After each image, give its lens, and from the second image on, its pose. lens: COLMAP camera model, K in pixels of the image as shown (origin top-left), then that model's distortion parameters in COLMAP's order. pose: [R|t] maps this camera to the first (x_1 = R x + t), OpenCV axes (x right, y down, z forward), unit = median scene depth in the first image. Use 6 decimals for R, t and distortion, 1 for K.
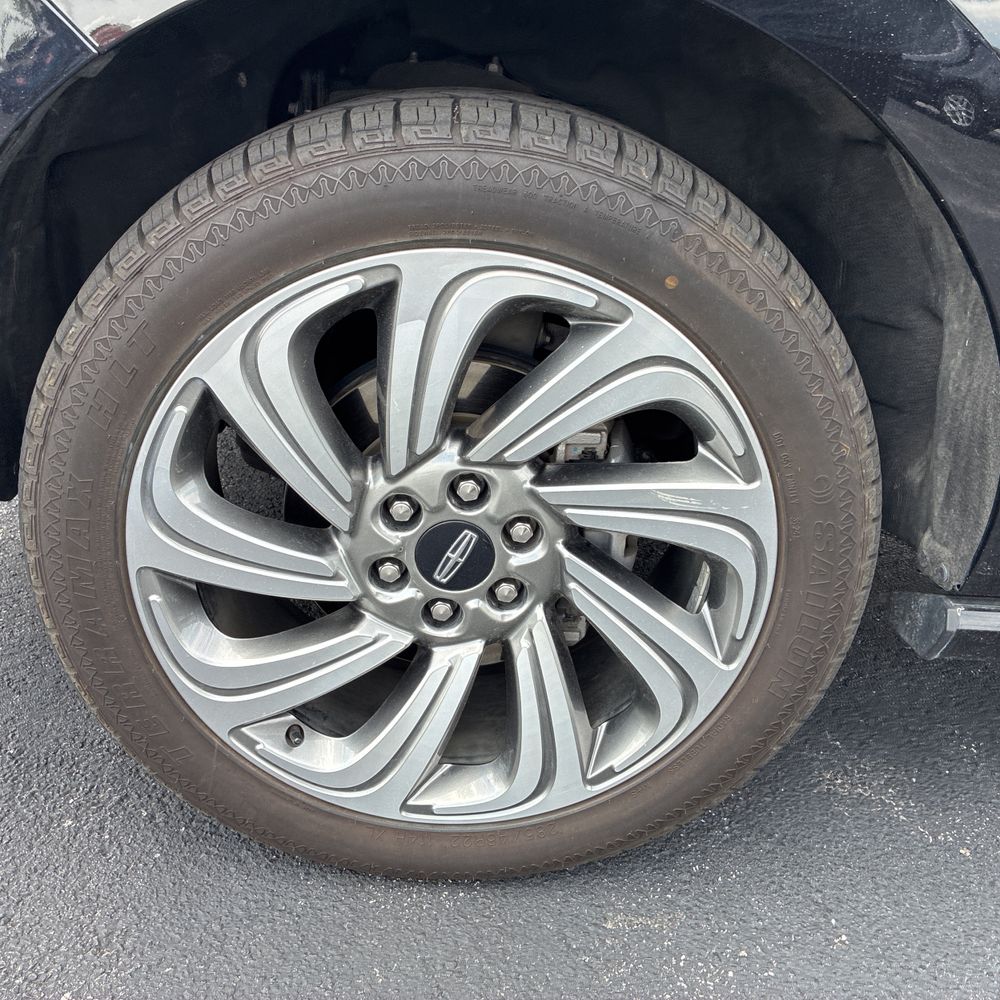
lens RADIAL K [[1014.7, 0, 498.9], [0, 1014.7, 494.9], [0, 0, 1]] dist [0.025636, 0.000000]
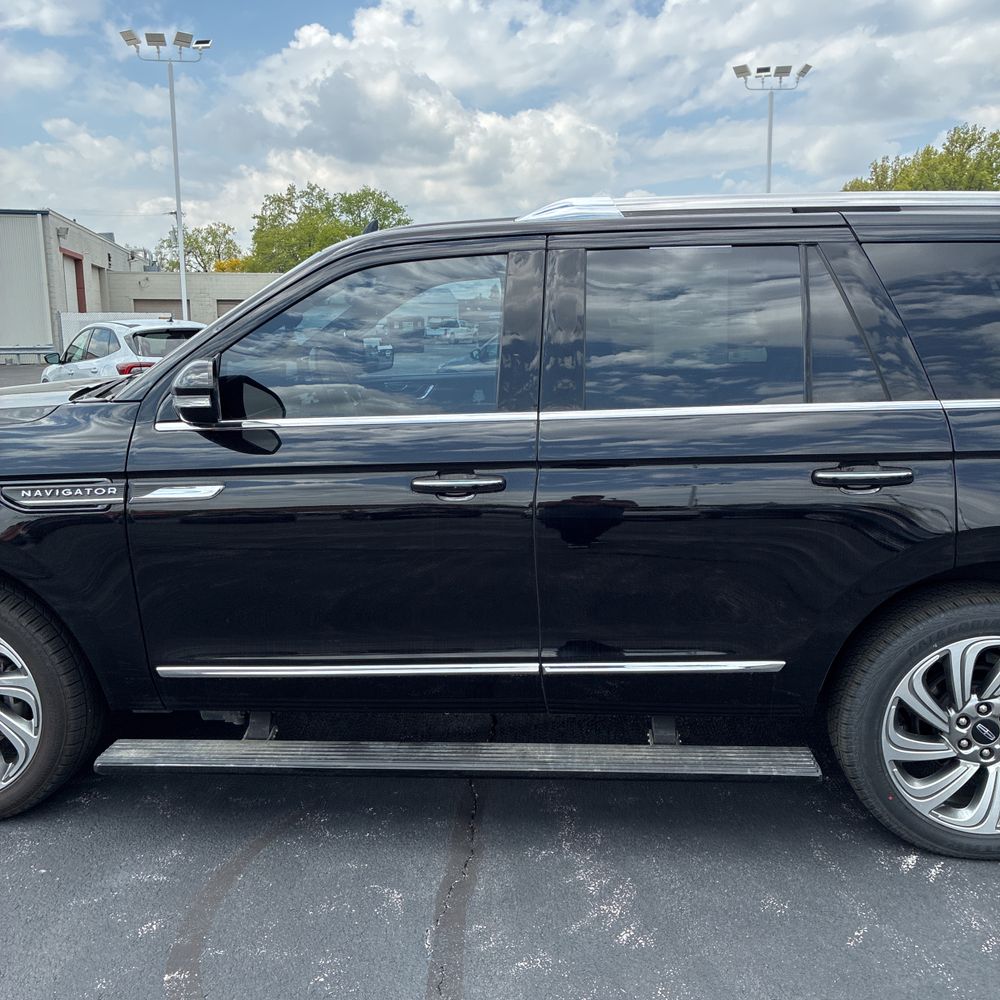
lens RADIAL K [[1014.7, 0, 506.3], [0, 1014.7, 495.5], [0, 0, 1]] dist [0.025636, 0.000000]
pose [[0.991777, -0.066172, -0.109540, 2.127721], [0.036233, 0.966112, -0.255566, 0.315161], [0.122739, 0.249495, 0.960566, -2.109868]]
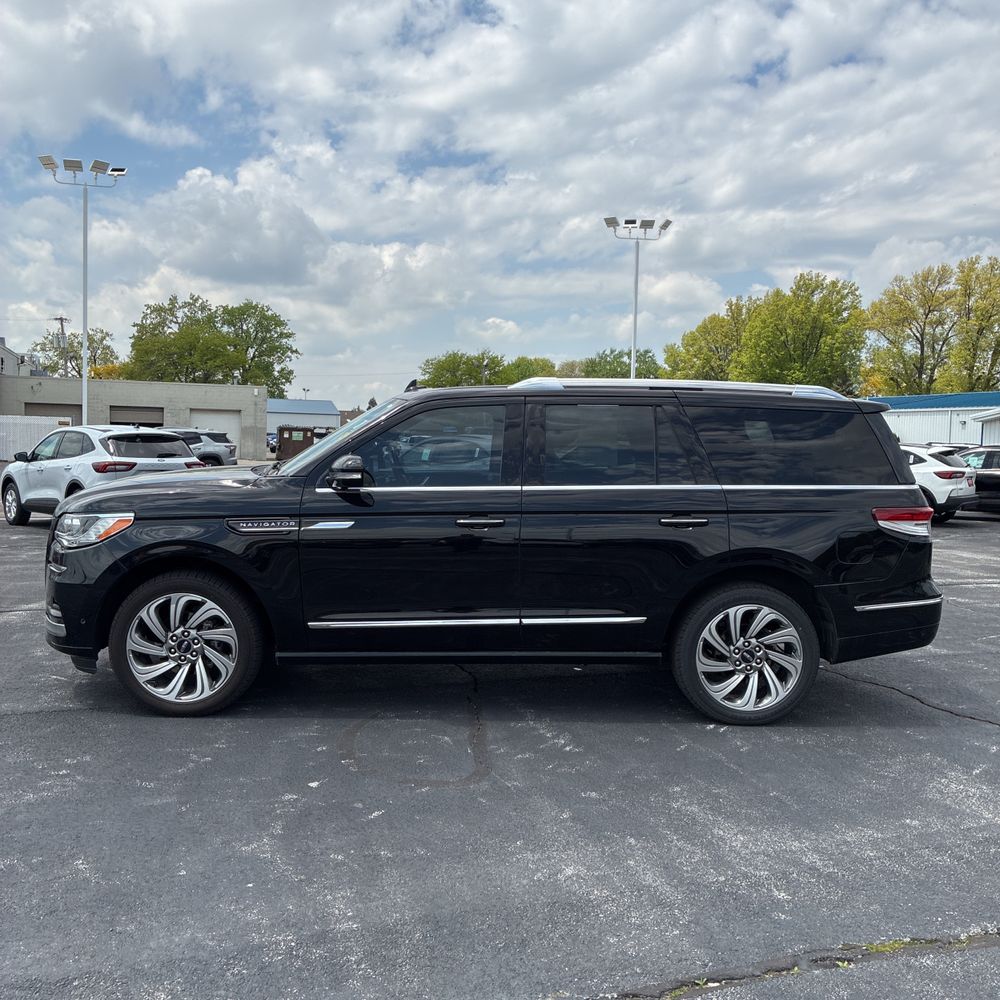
lens RADIAL K [[1014.7, 0, 501.2], [0, 1014.7, 496.0], [0, 0, 1]] dist [0.025636, 0.000000]
pose [[0.998365, -0.054827, 0.016190, 1.698180], [0.056997, 0.932815, -0.355819, 1.415763], [0.004406, 0.356160, 0.934415, -4.661476]]
